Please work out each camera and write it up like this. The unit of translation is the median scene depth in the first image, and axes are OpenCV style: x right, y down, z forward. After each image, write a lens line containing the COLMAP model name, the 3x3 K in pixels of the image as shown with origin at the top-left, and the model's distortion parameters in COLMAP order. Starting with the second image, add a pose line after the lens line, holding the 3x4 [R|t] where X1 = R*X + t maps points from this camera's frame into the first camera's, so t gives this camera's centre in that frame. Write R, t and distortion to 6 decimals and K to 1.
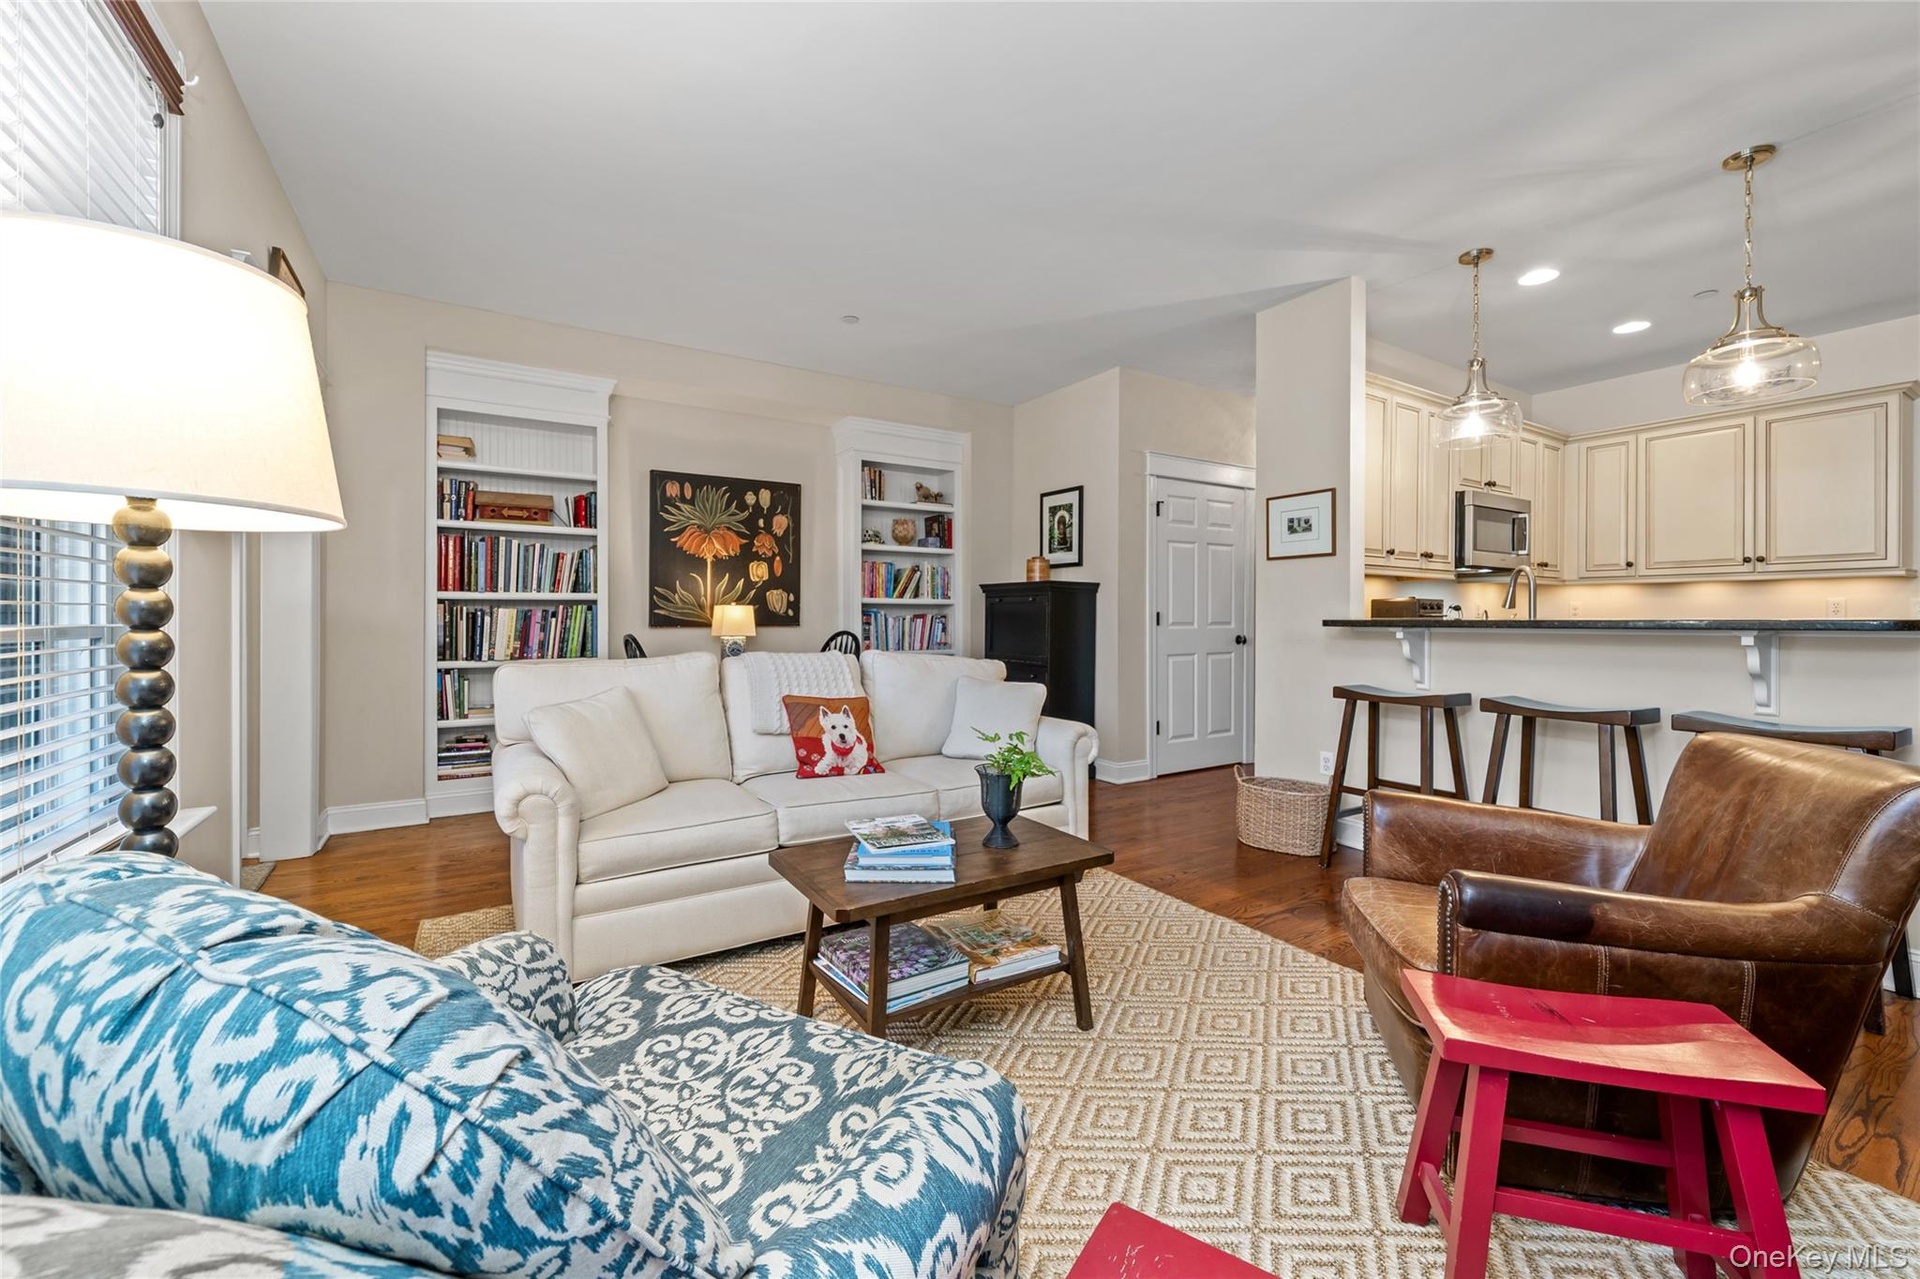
lens RADIAL K [[757.9, 0, 949.9], [0, 757.9, 623.6], [0, 0, 1]] dist [-0.001189, -0.000378]
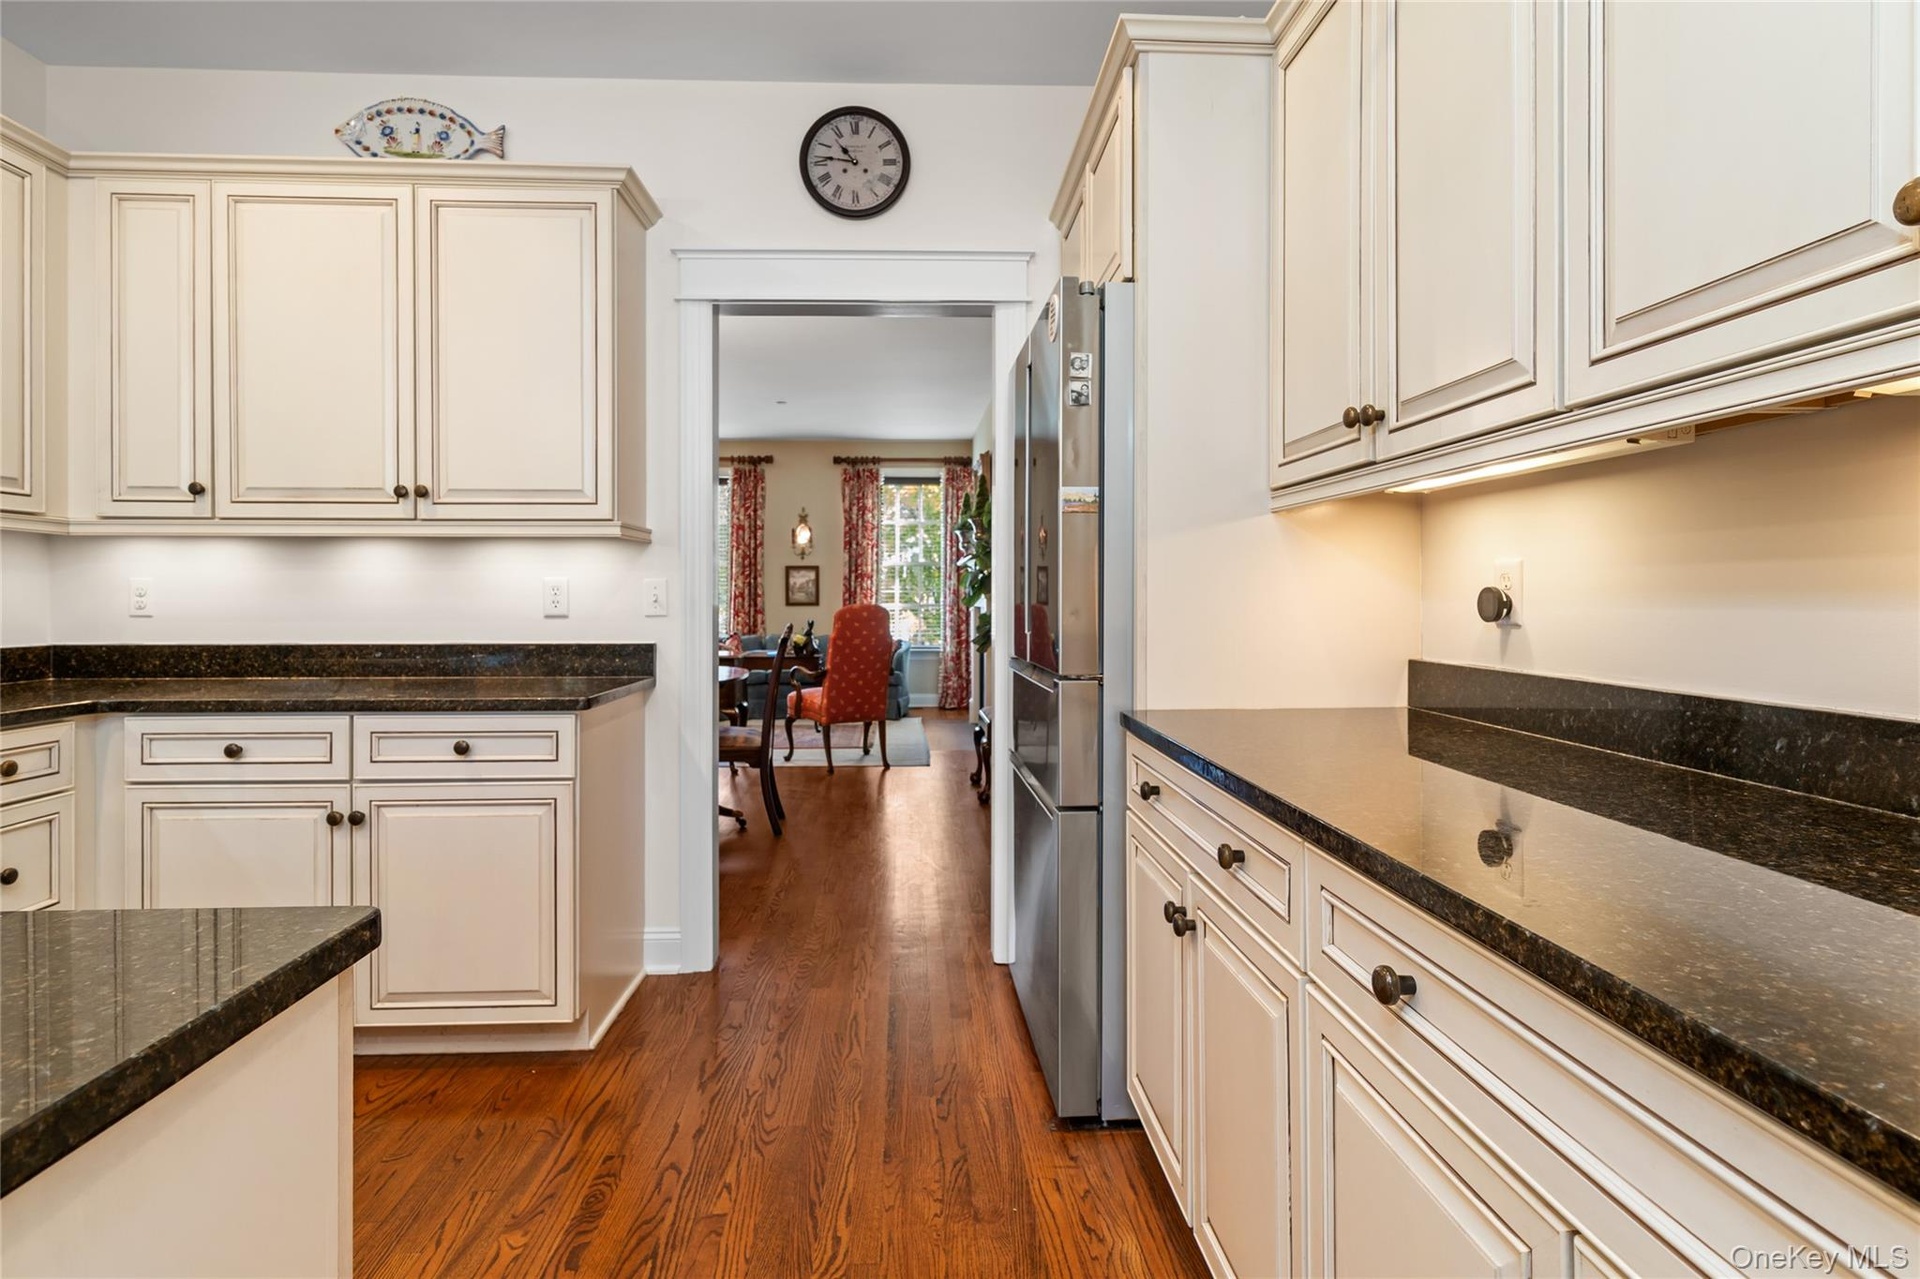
lens RADIAL K [[995.2, 0, 954.8], [0, 995.2, 600.2], [0, 0, 1]] dist [0.002248, 0.000192]
pose [[0.480817, -0.004095, 0.876811, 0.718302], [0.008195, 0.999966, 0.000176, -0.016116], [-0.876782, 0.007101, 0.480835, 0.430831]]
